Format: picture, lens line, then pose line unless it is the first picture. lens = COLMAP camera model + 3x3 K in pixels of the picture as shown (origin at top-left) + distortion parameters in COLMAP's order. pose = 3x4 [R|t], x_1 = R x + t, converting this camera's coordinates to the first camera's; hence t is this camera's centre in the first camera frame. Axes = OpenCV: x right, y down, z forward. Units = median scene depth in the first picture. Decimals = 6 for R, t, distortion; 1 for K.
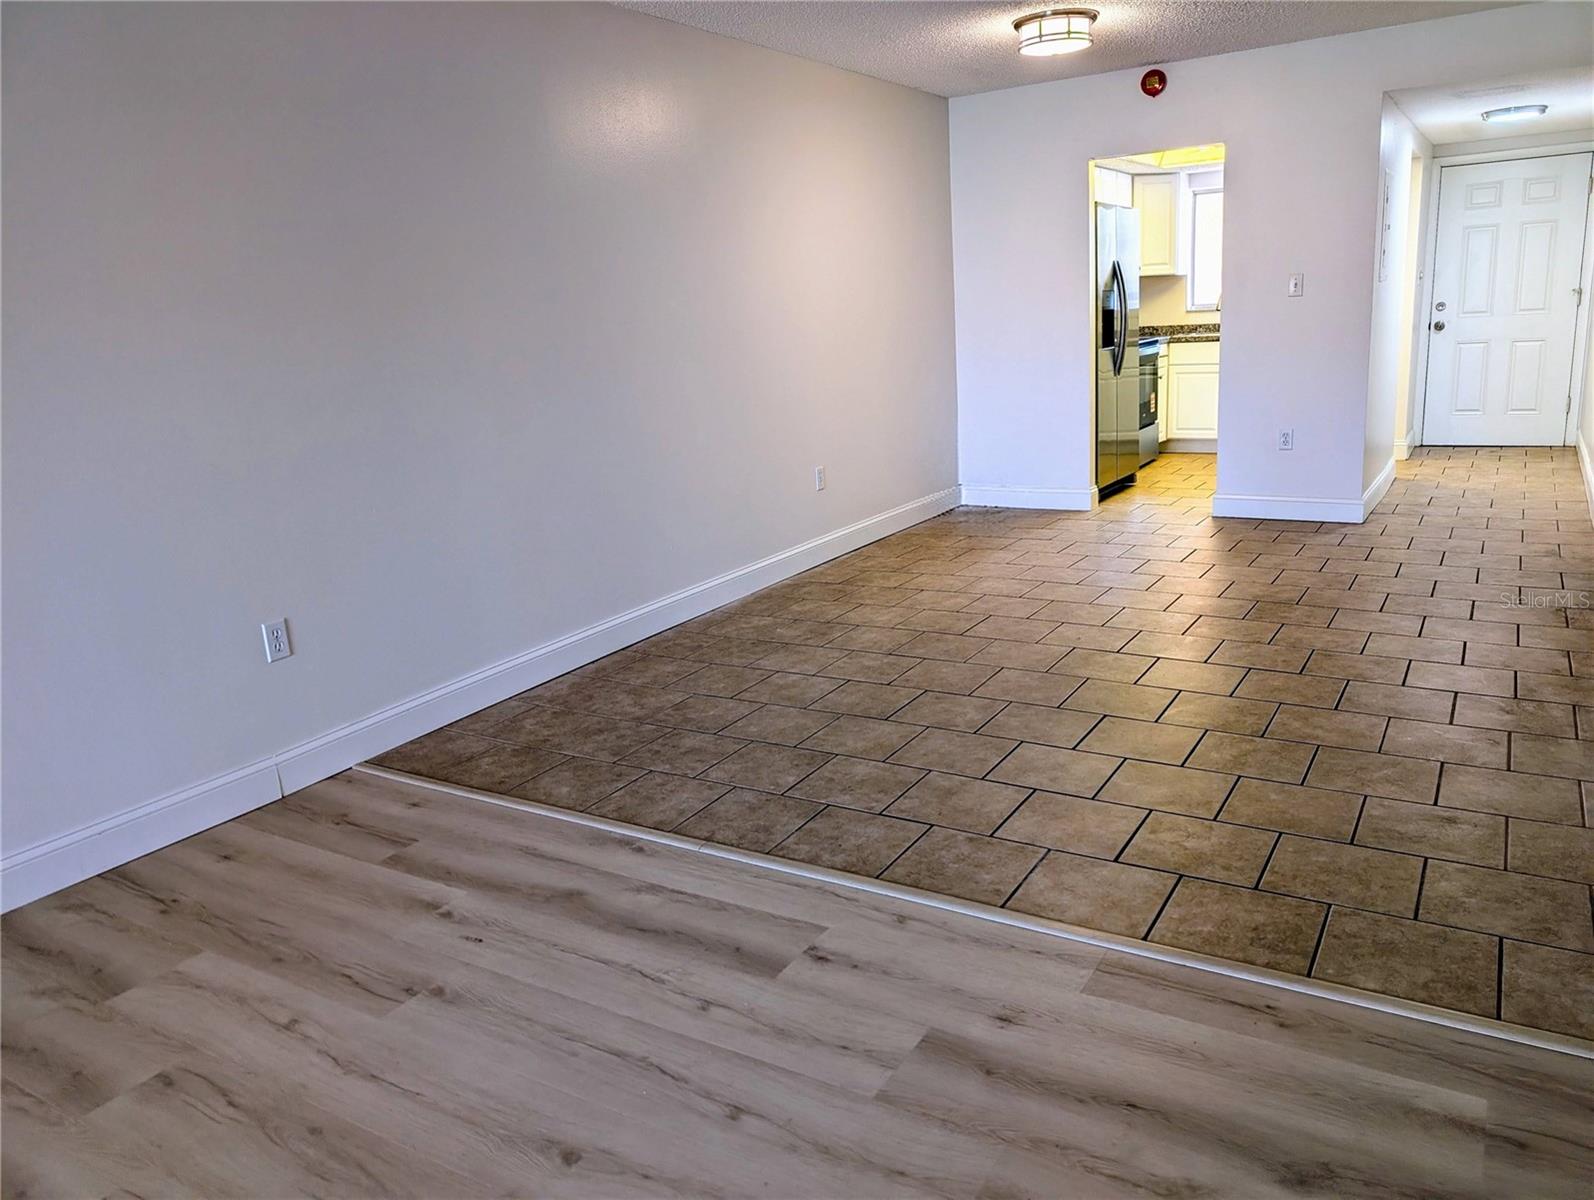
lens RADIAL K [[1150.5, 0, 807.6], [0, 1150.5, 618.2], [0, 0, 1]] dist [0.004169, -0.000489]
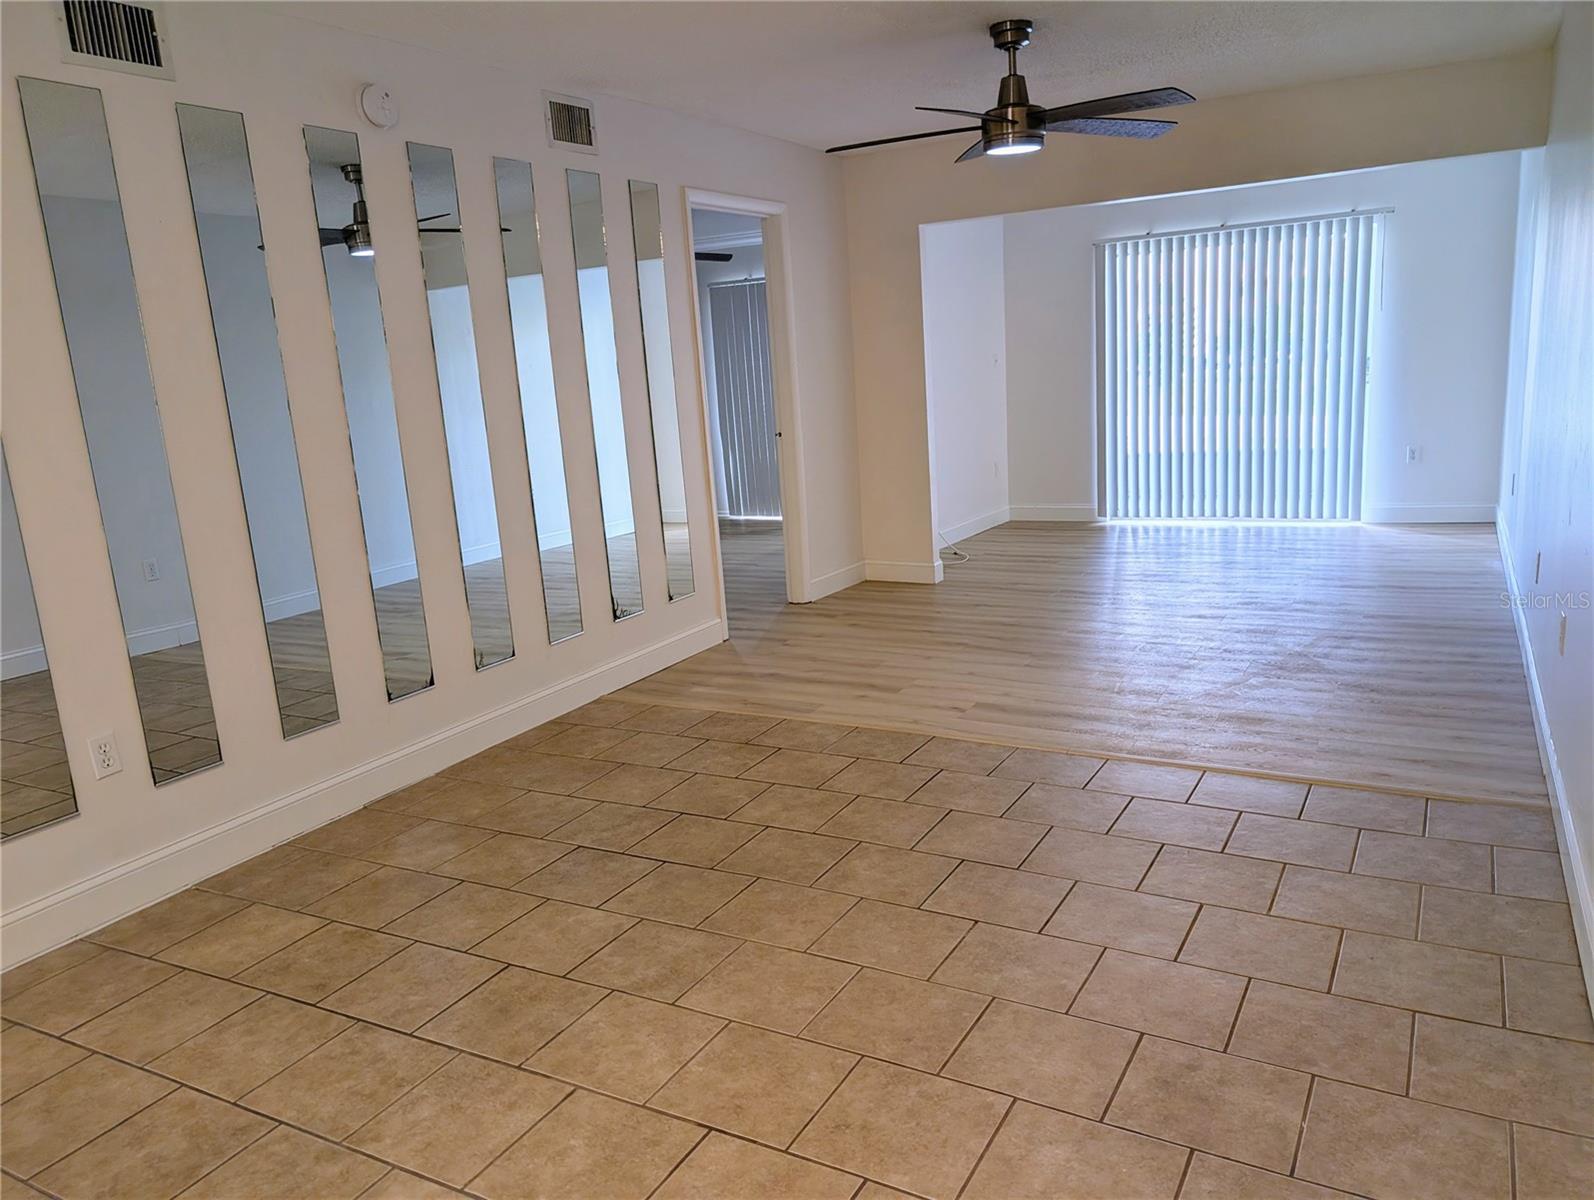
lens RADIAL K [[1150.5, 0, 807.6], [0, 1150.5, 618.2], [0, 0, 1]] dist [0.004169, -0.000489]
pose [[-0.990619, 0.135035, -0.020965, 0.197720], [0.110373, 0.881096, 0.459878, -0.530095], [0.080572, 0.453250, -0.887735, 1.879679]]
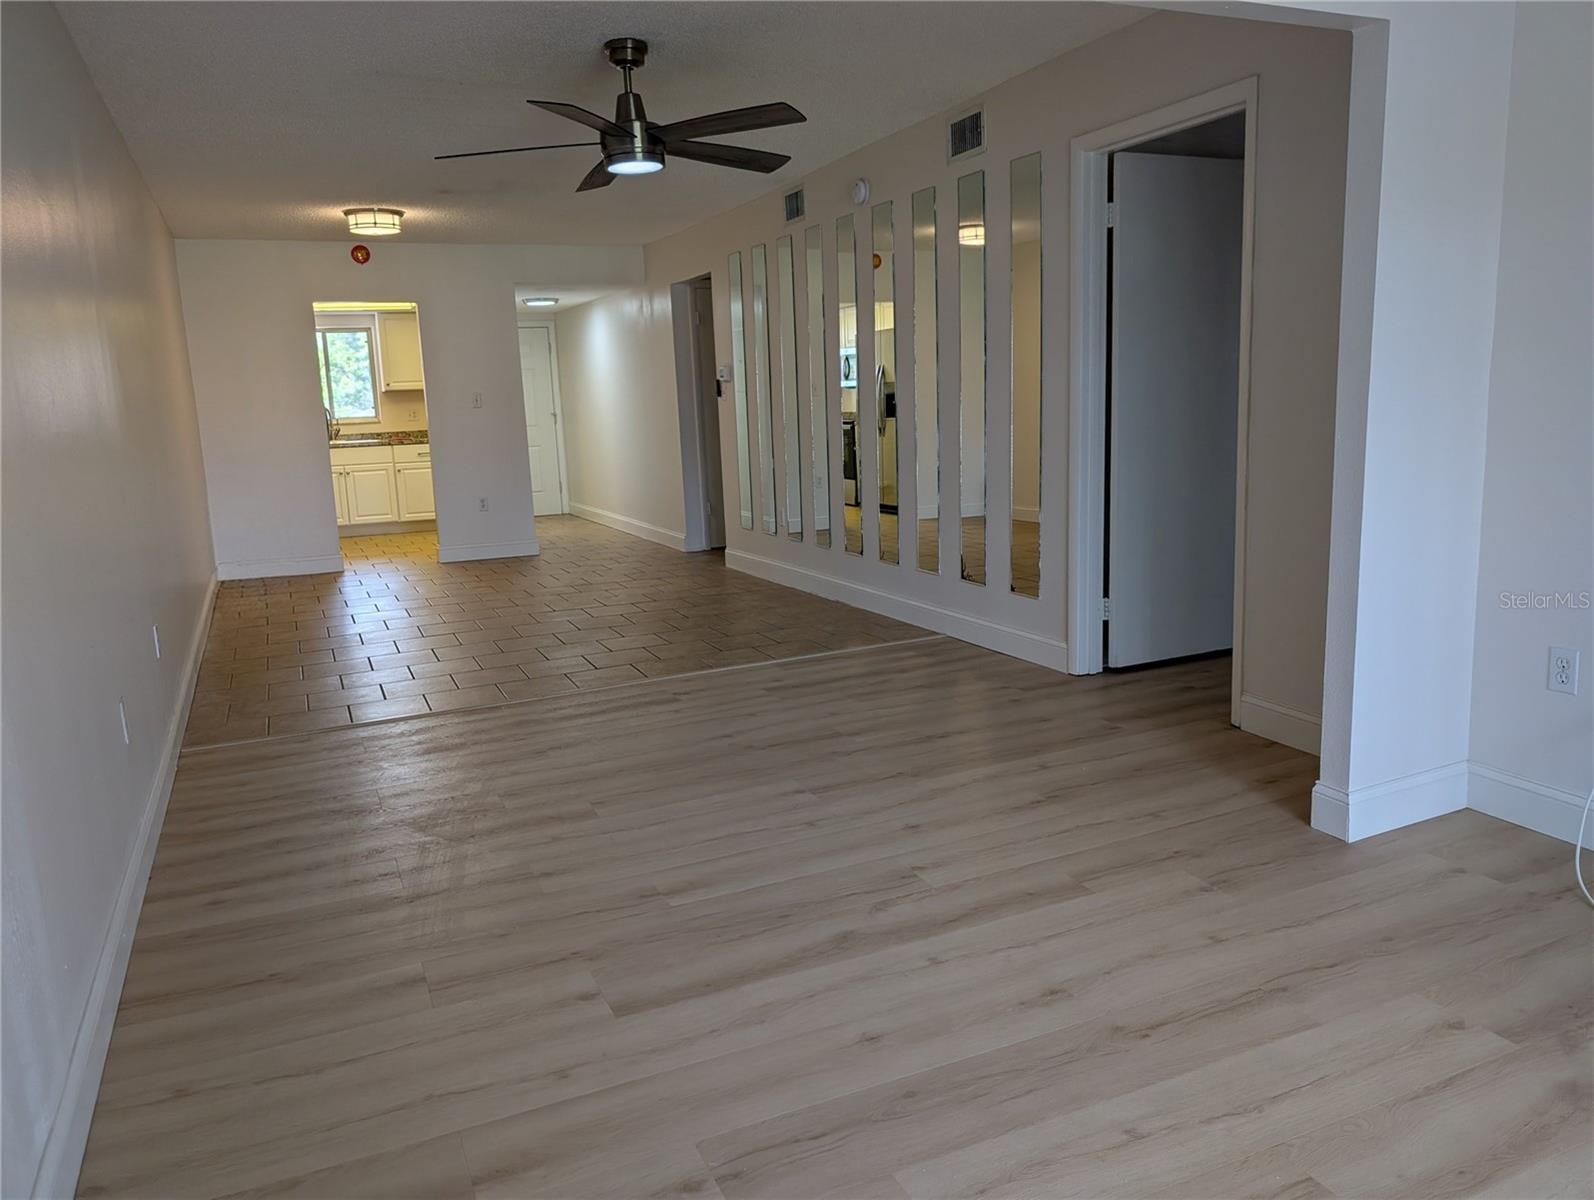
lens RADIAL K [[1150.5, 0, 807.6], [0, 1150.5, 618.2], [0, 0, 1]] dist [0.004169, -0.000489]
pose [[0.553623, -0.125868, 0.823200, -1.131322], [0.218641, 0.975803, 0.002159, 0.150359], [-0.803553, 0.178790, 0.567747, -0.277929]]
